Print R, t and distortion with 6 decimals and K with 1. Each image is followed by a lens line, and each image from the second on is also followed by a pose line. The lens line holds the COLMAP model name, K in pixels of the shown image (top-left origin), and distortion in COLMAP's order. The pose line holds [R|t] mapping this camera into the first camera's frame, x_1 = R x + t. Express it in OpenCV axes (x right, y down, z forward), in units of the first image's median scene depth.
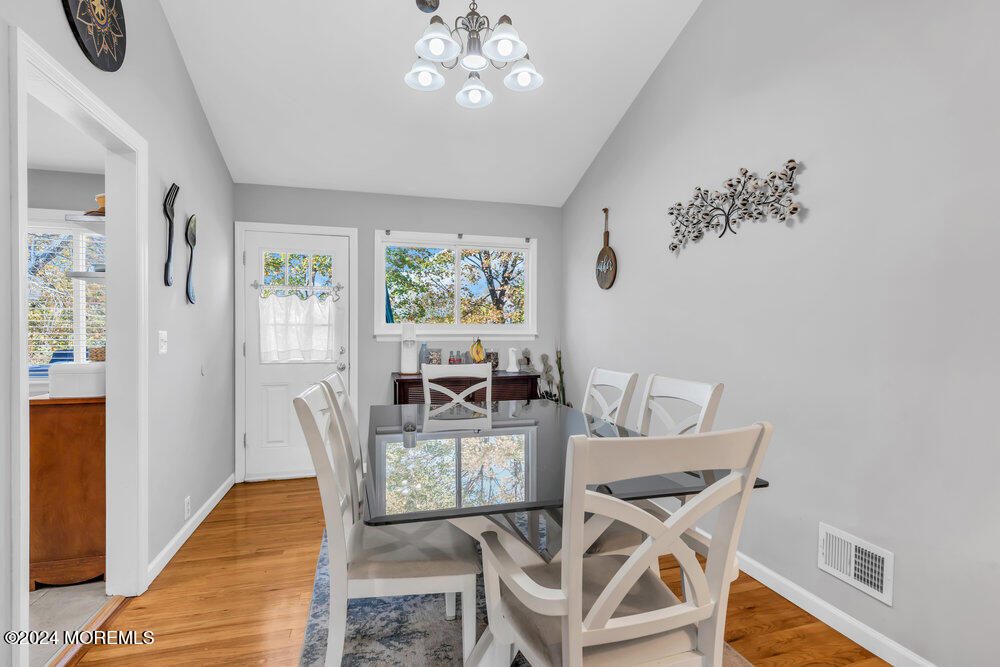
lens RADIAL K [[479.4, 0, 502.2], [0, 479.4, 336.6], [0, 0, 1]] dist [-0.000856, 0.000102]
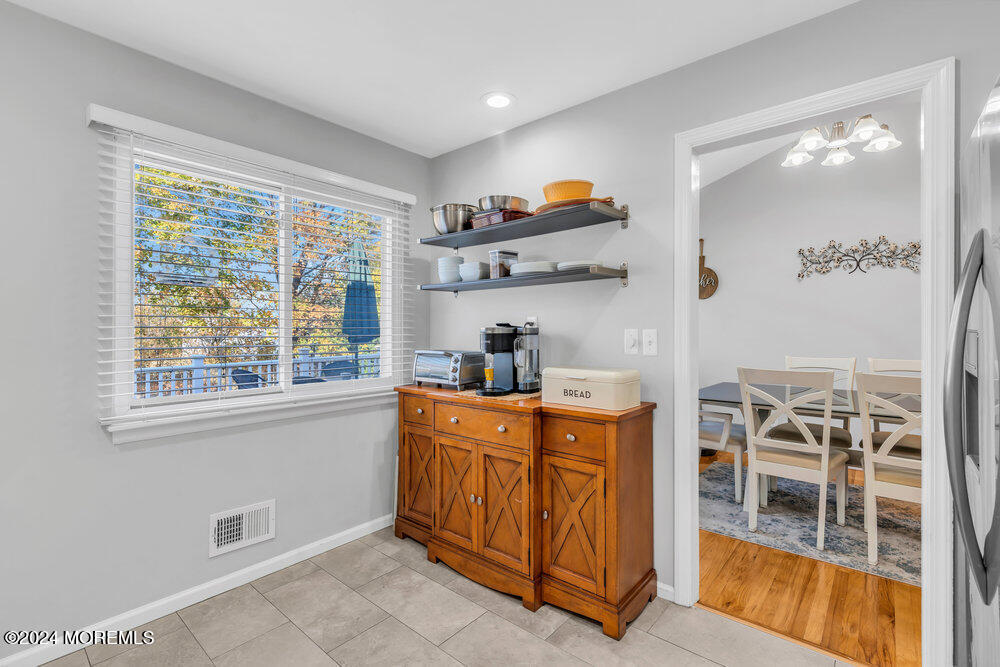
lens RADIAL K [[452.9, 0, 500.3], [0, 452.9, 330.7], [0, 0, 1]] dist [-0.002153, 0.000668]
pose [[0.832354, -0.006177, 0.554210, -1.401492], [0.006586, 0.999978, 0.001252, -0.019884], [-0.554205, 0.002608, 0.832376, 0.364201]]
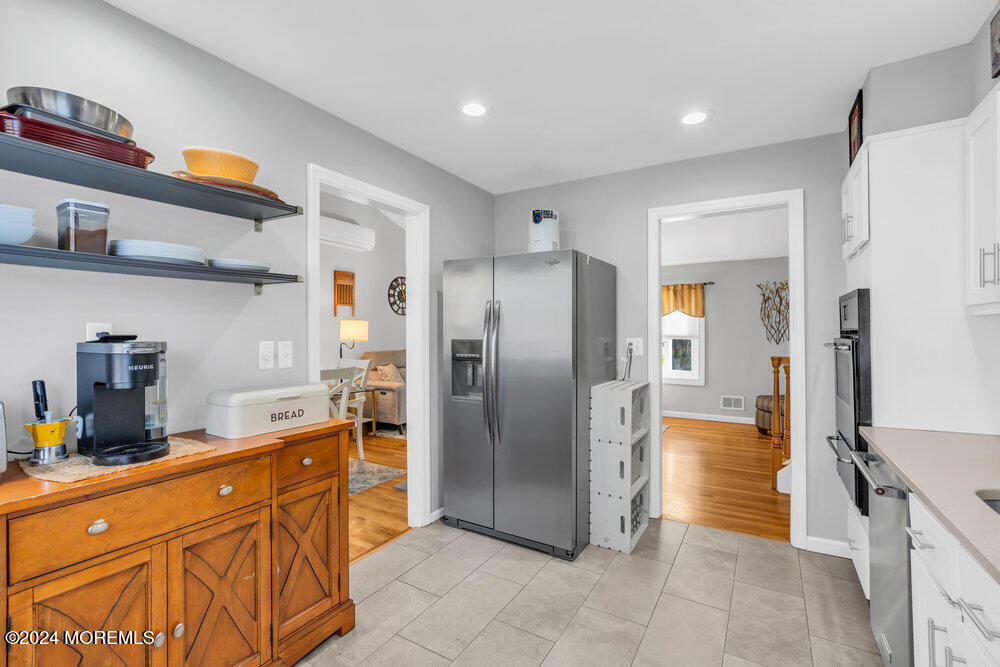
lens RADIAL K [[452.9, 0, 500.3], [0, 452.9, 330.7], [0, 0, 1]] dist [-0.002153, 0.000668]
pose [[-0.682588, 0.001629, 0.730802, -1.586281], [0.002375, 0.999997, -0.000011, -0.038037], [-0.730800, 0.001728, -0.682590, 1.165682]]
